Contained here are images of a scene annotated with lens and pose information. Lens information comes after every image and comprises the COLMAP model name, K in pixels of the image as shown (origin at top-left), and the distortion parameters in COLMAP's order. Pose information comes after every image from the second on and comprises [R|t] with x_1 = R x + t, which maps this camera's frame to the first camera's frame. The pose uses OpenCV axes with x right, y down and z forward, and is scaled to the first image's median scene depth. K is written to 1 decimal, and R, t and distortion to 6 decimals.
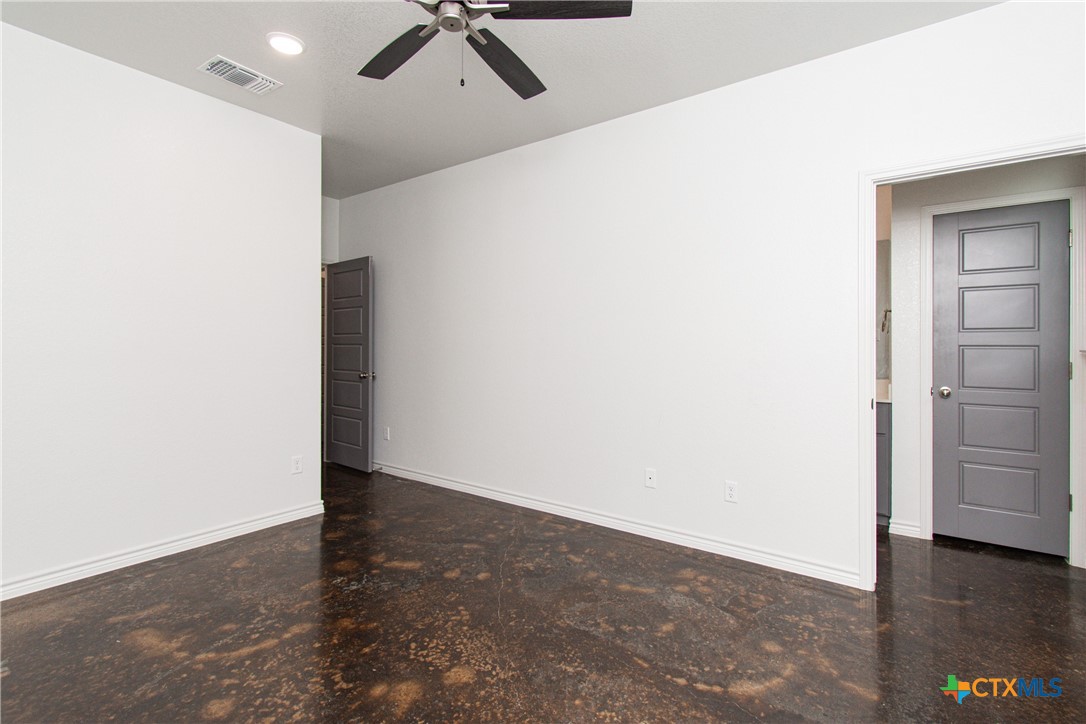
lens RADIAL K [[508.2, 0, 545.0], [0, 508.2, 343.4], [0, 0, 1]] dist [-0.001623, -0.000692]
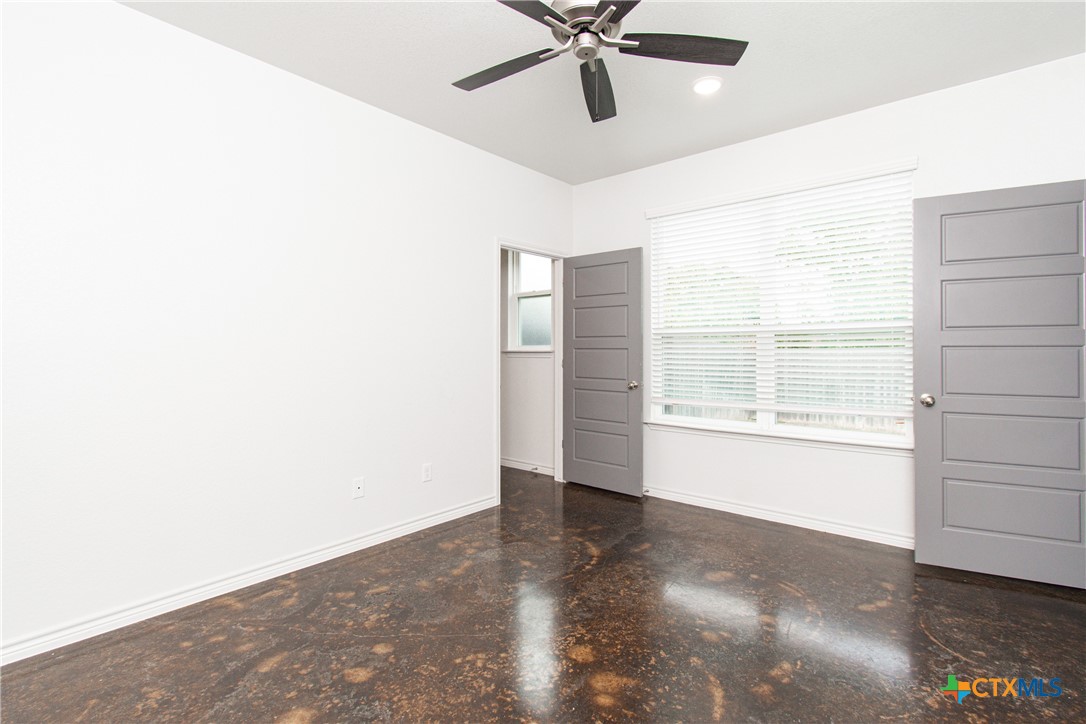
lens RADIAL K [[512.4, 0, 552.6], [0, 512.4, 353.3], [0, 0, 1]] dist [0.000586, -0.000053]
pose [[0.063661, -0.015710, 0.997848, -1.043396], [-0.003208, 0.999868, 0.015946, -0.009425], [-0.997966, -0.004216, 0.063602, 0.819662]]
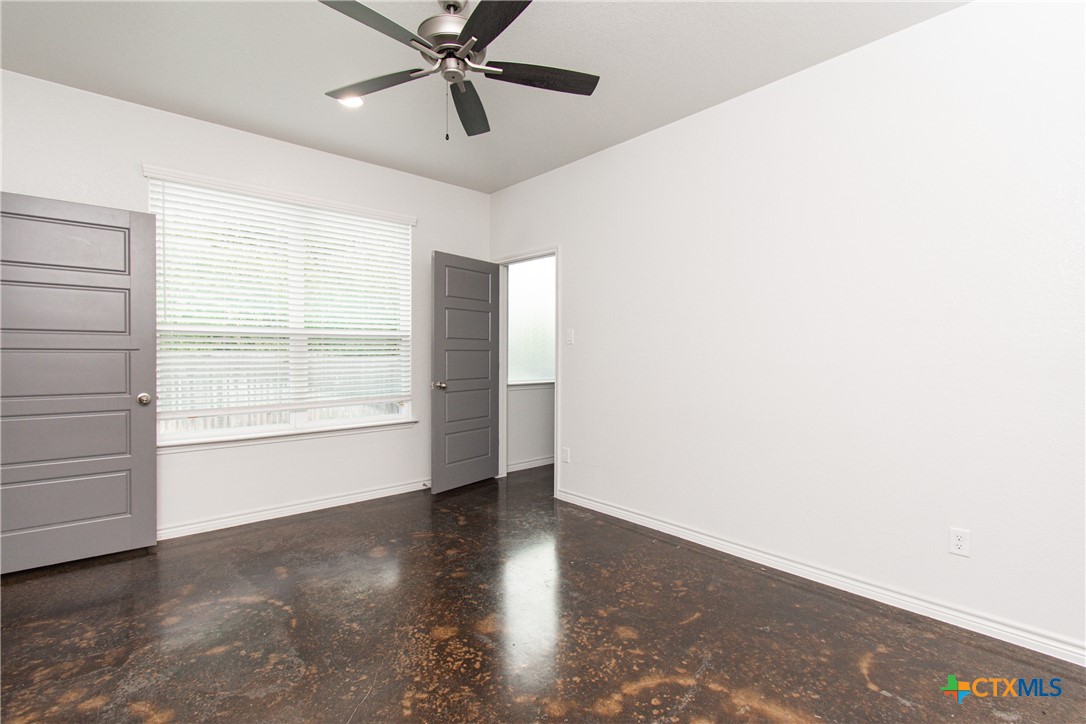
lens RADIAL K [[508.2, 0, 545.0], [0, 508.2, 343.4], [0, 0, 1]] dist [-0.001623, -0.000692]
pose [[-0.978823, -0.005772, 0.204628, -0.524680], [-0.010682, 0.999681, -0.022899, 0.005187], [-0.204430, -0.024600, -0.978572, 1.750986]]
